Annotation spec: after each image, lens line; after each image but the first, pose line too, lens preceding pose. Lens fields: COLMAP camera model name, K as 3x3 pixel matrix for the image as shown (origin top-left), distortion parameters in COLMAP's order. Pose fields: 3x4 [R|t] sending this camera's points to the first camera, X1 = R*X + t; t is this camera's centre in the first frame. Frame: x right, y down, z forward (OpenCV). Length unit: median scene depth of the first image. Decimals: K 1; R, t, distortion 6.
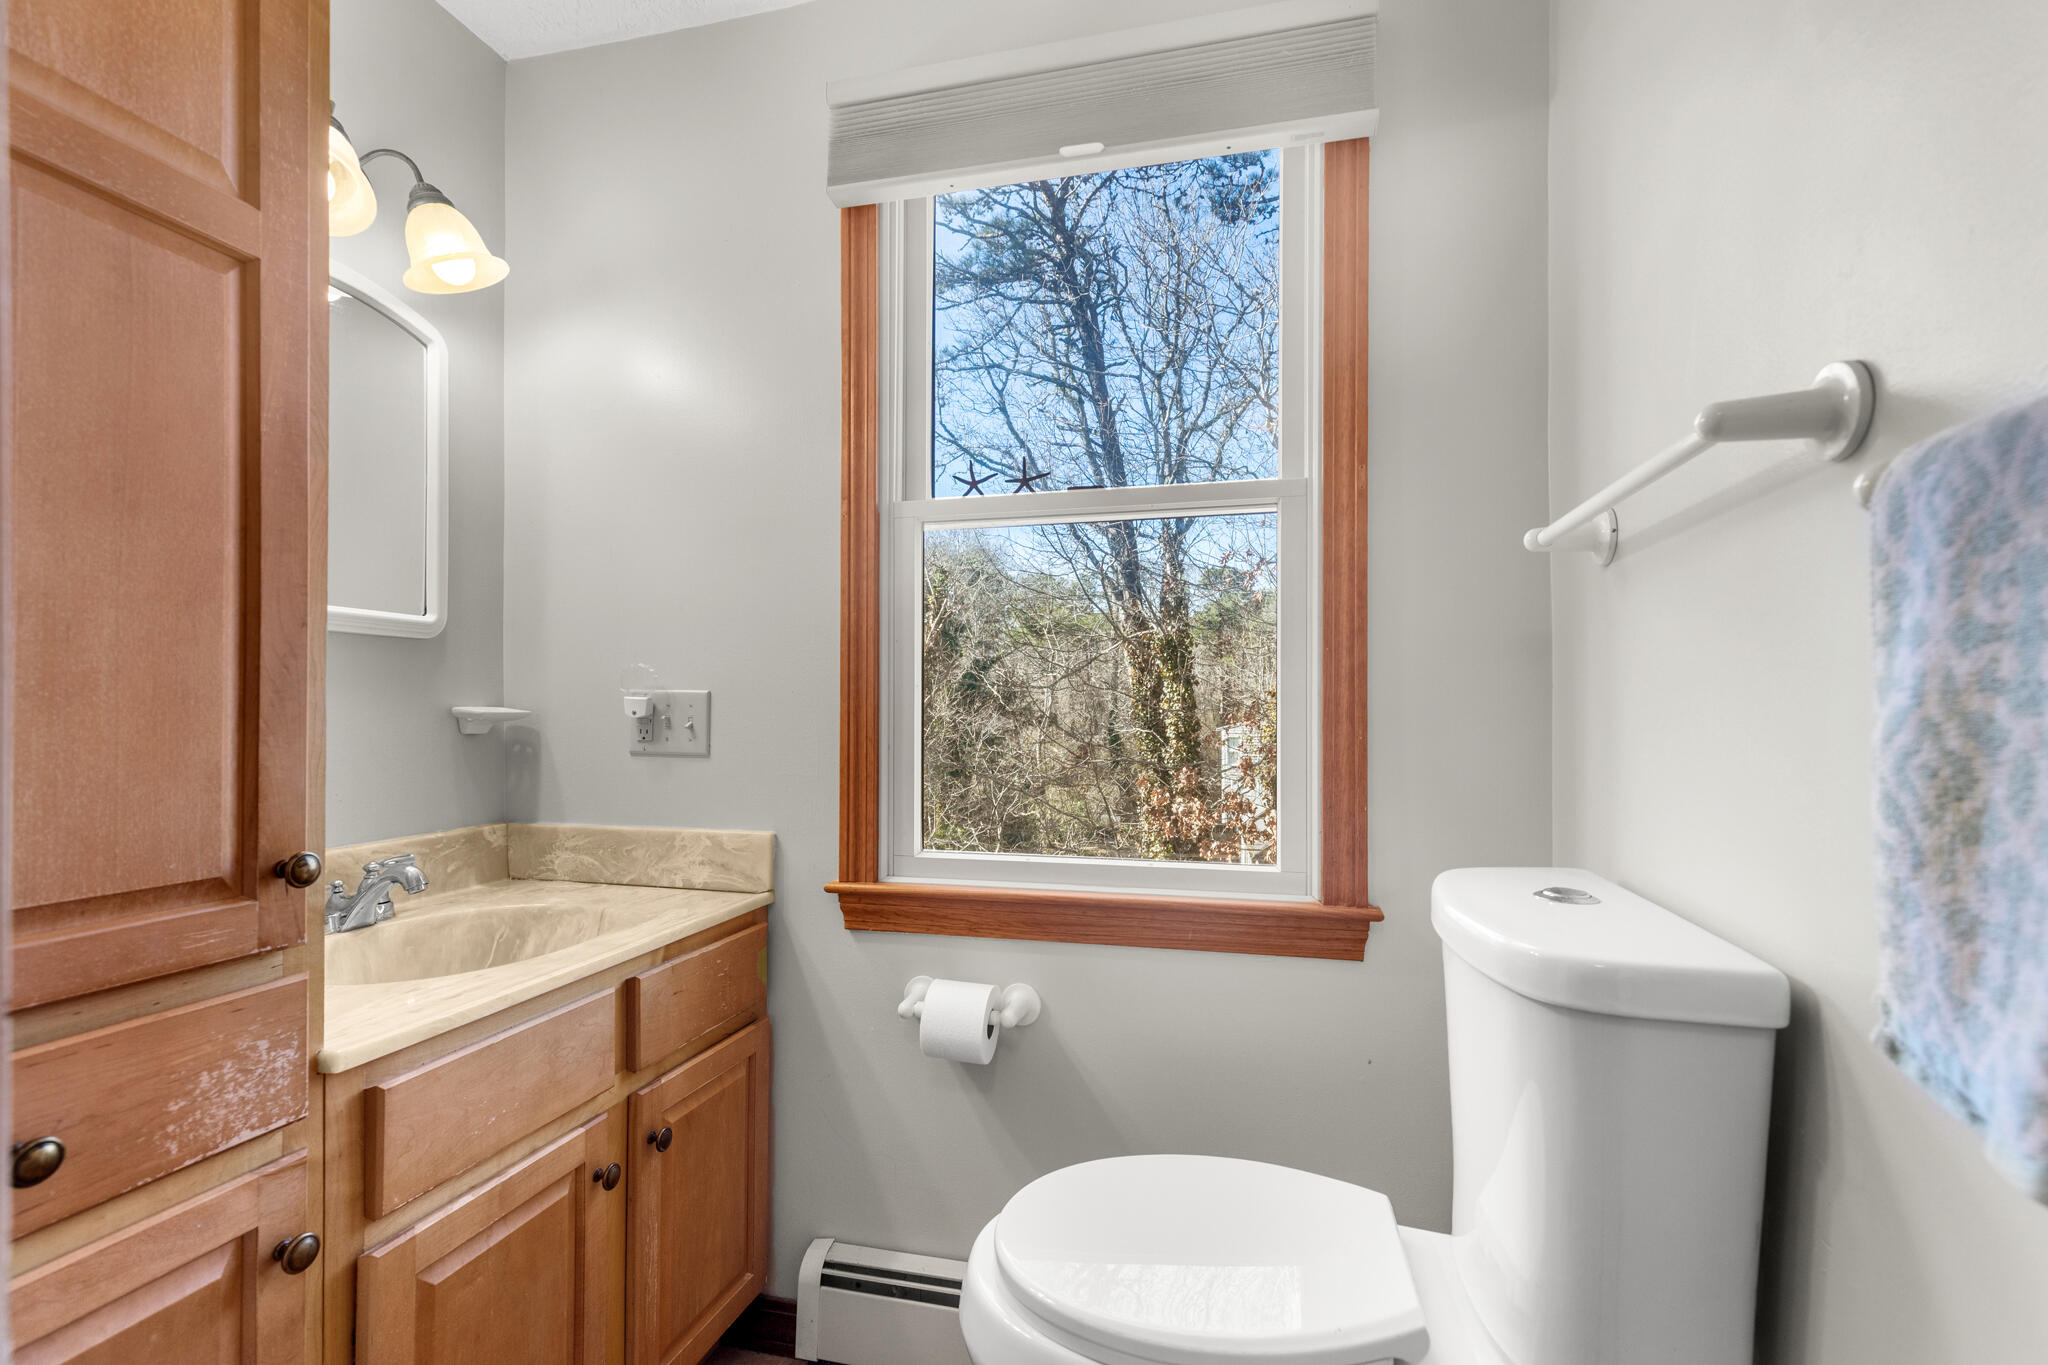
lens RADIAL K [[929.0, 0, 1023.8], [0, 929.0, 692.6], [0, 0, 1]] dist [0.001632, 0.000708]
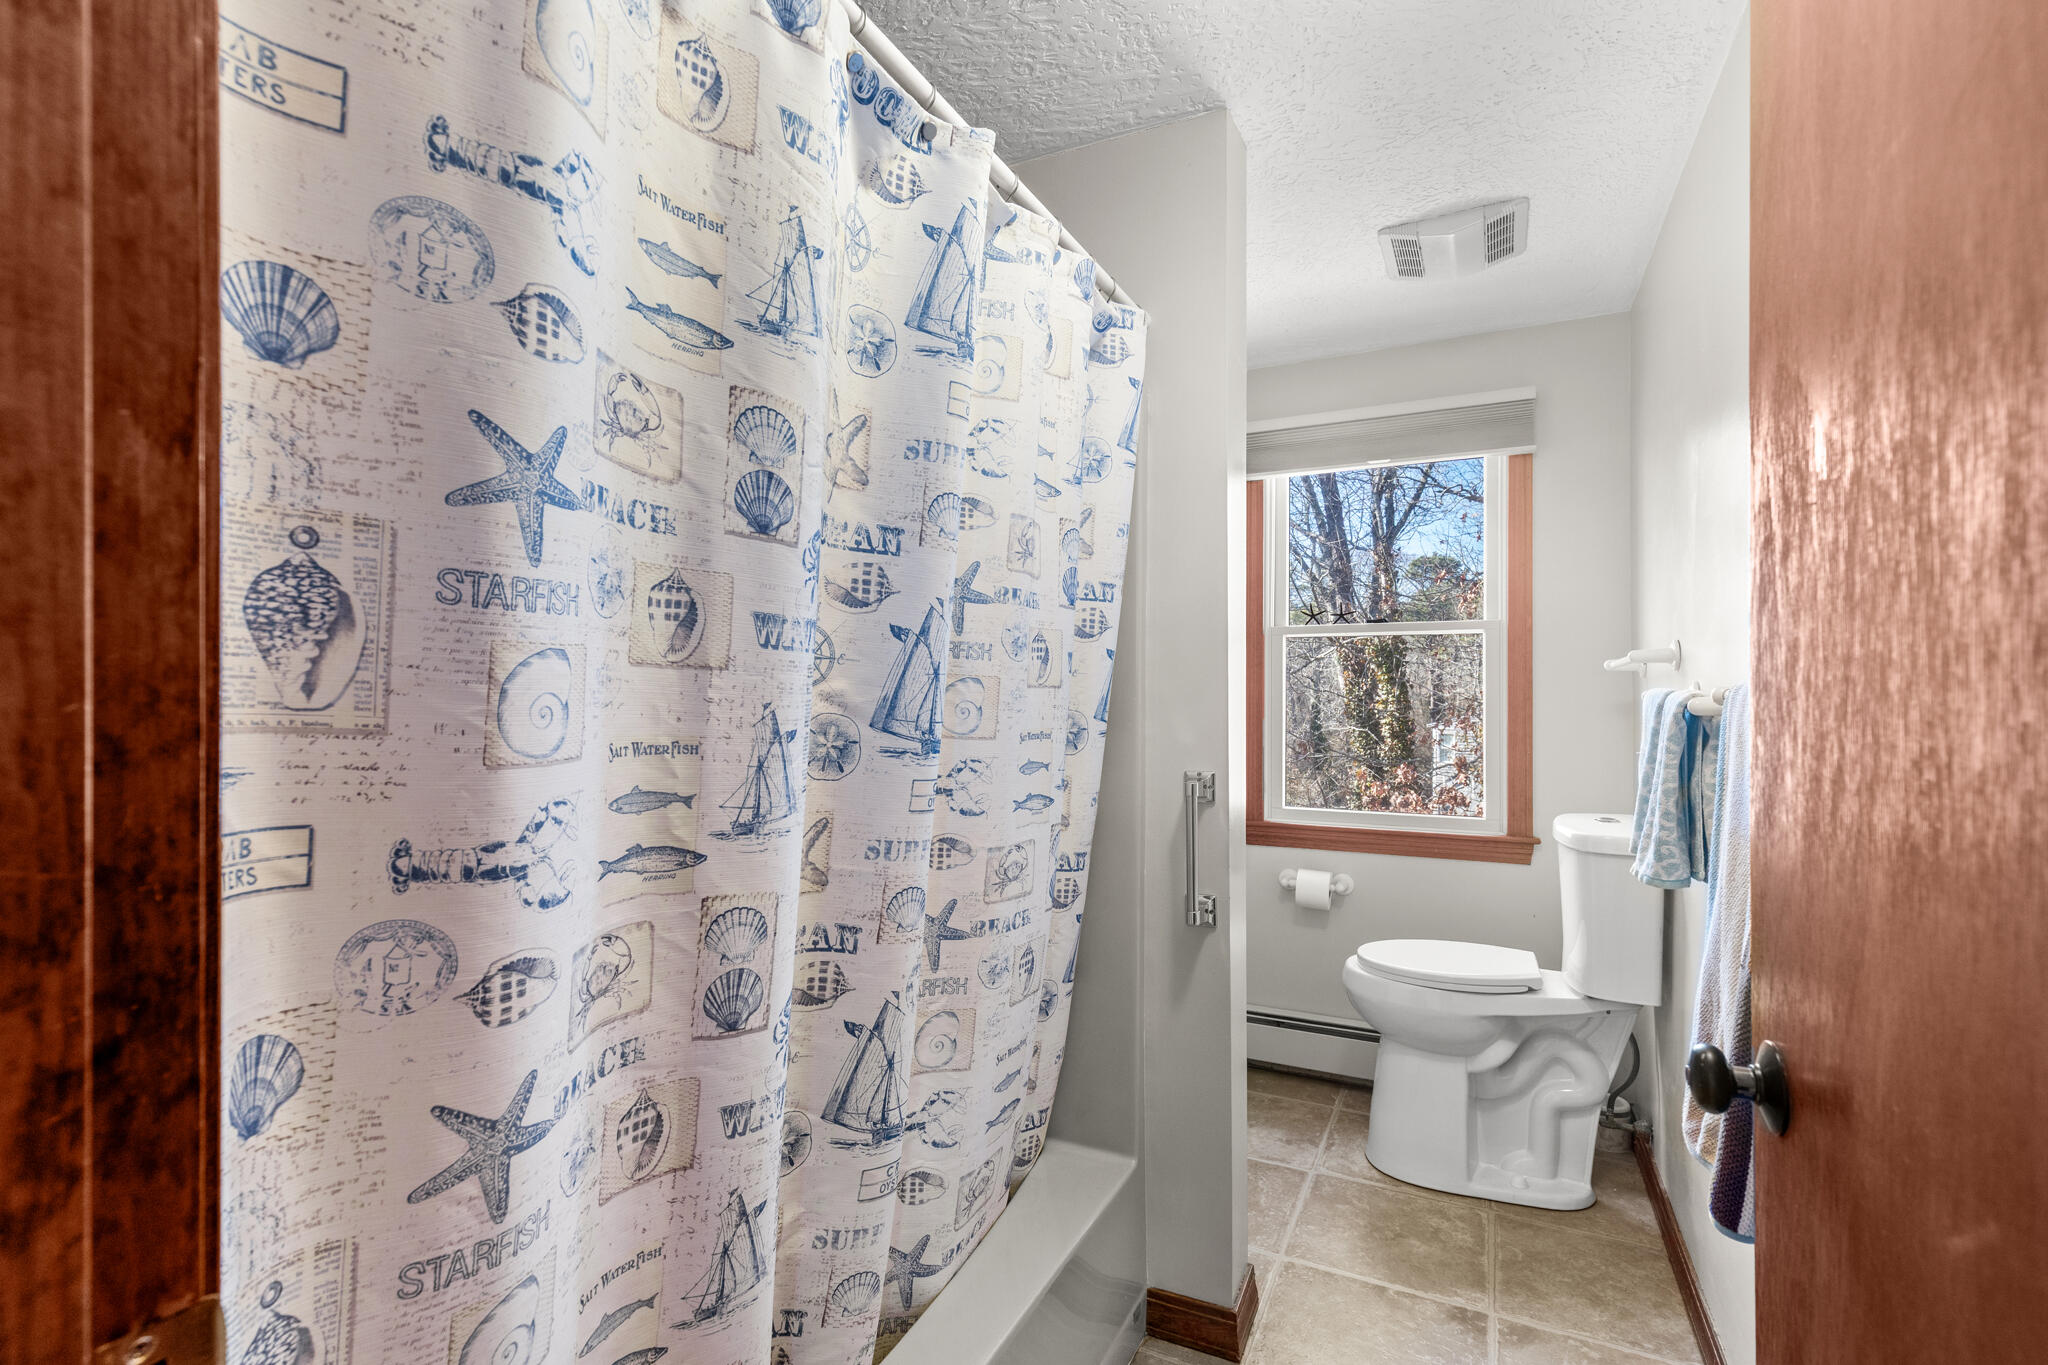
lens RADIAL K [[929.0, 0, 1033.5], [0, 929.0, 686.0], [0, 0, 1]] dist [0.001632, 0.000708]
pose [[0.981162, 0.001865, -0.193177, -0.035593], [-0.001603, 0.999998, 0.001517, -0.011174], [0.193179, -0.001179, 0.981163, -0.140772]]
